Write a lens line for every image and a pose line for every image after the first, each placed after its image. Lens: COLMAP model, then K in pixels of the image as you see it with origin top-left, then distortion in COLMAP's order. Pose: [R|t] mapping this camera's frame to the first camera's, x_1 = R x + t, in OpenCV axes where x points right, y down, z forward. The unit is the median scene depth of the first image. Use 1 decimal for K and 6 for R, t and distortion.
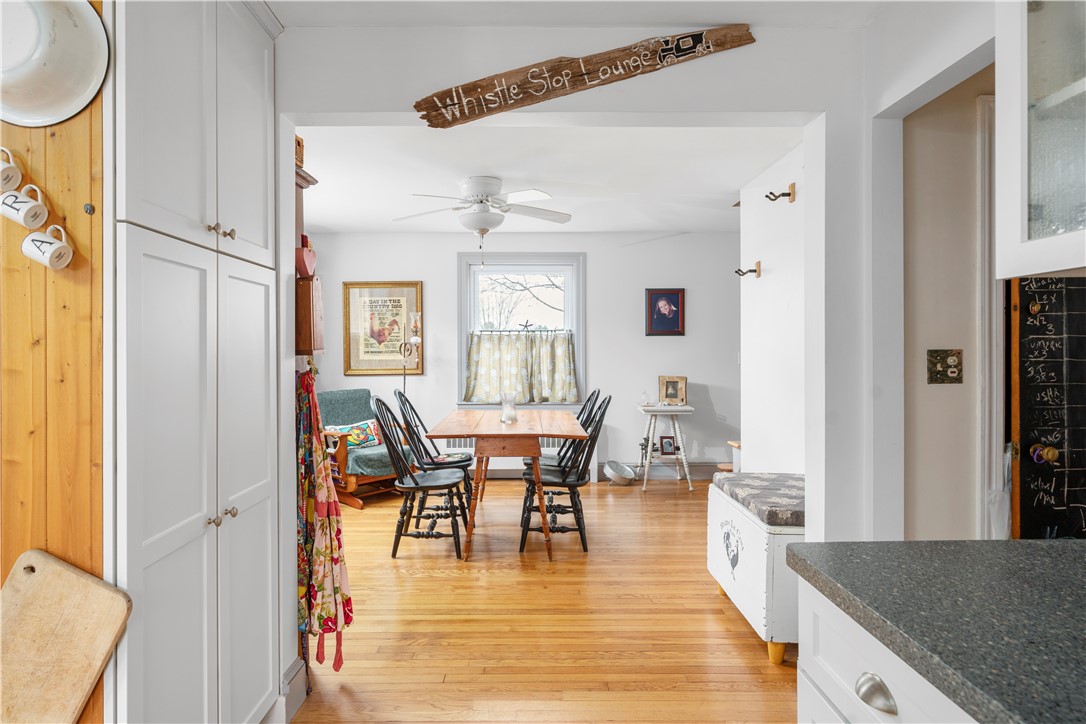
lens RADIAL K [[598.7, 0, 540.5], [0, 598.7, 354.6], [0, 0, 1]] dist [-0.000182, -0.000032]
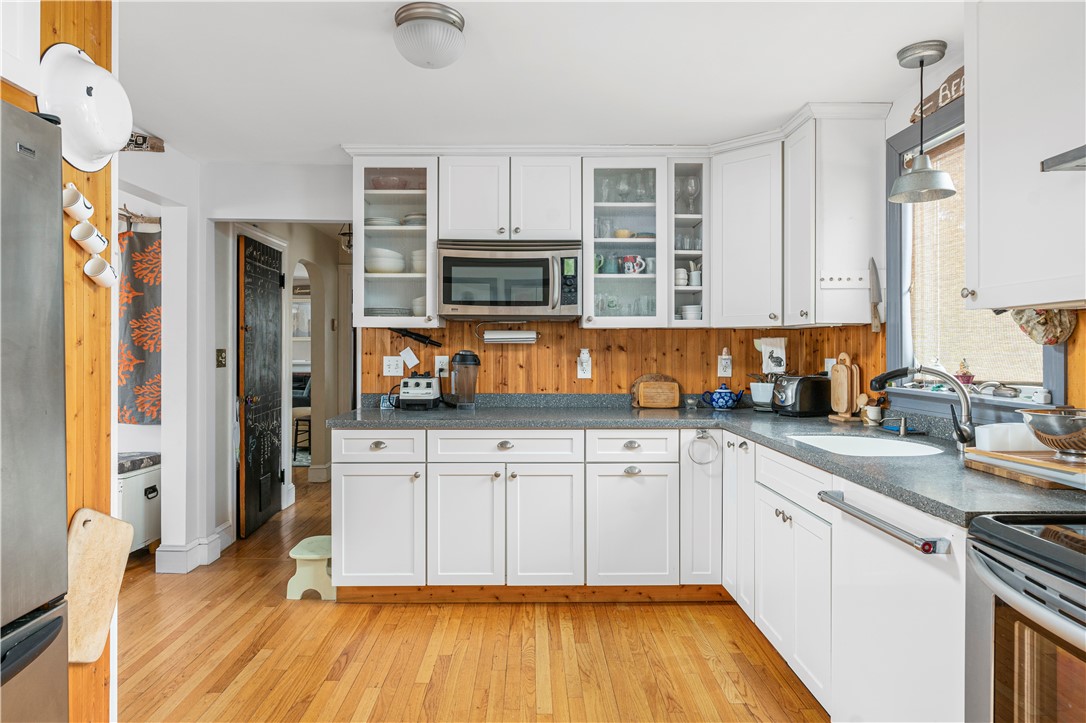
lens RADIAL K [[637.5, 0, 541.3], [0, 637.5, 347.8], [0, 0, 1]] dist [-0.005569, -0.000024]
pose [[-0.010227, 0.004724, 0.999937, -1.326947], [0.003594, 0.999983, -0.004688, 0.000227], [-0.999941, 0.003546, -0.010243, 0.032667]]
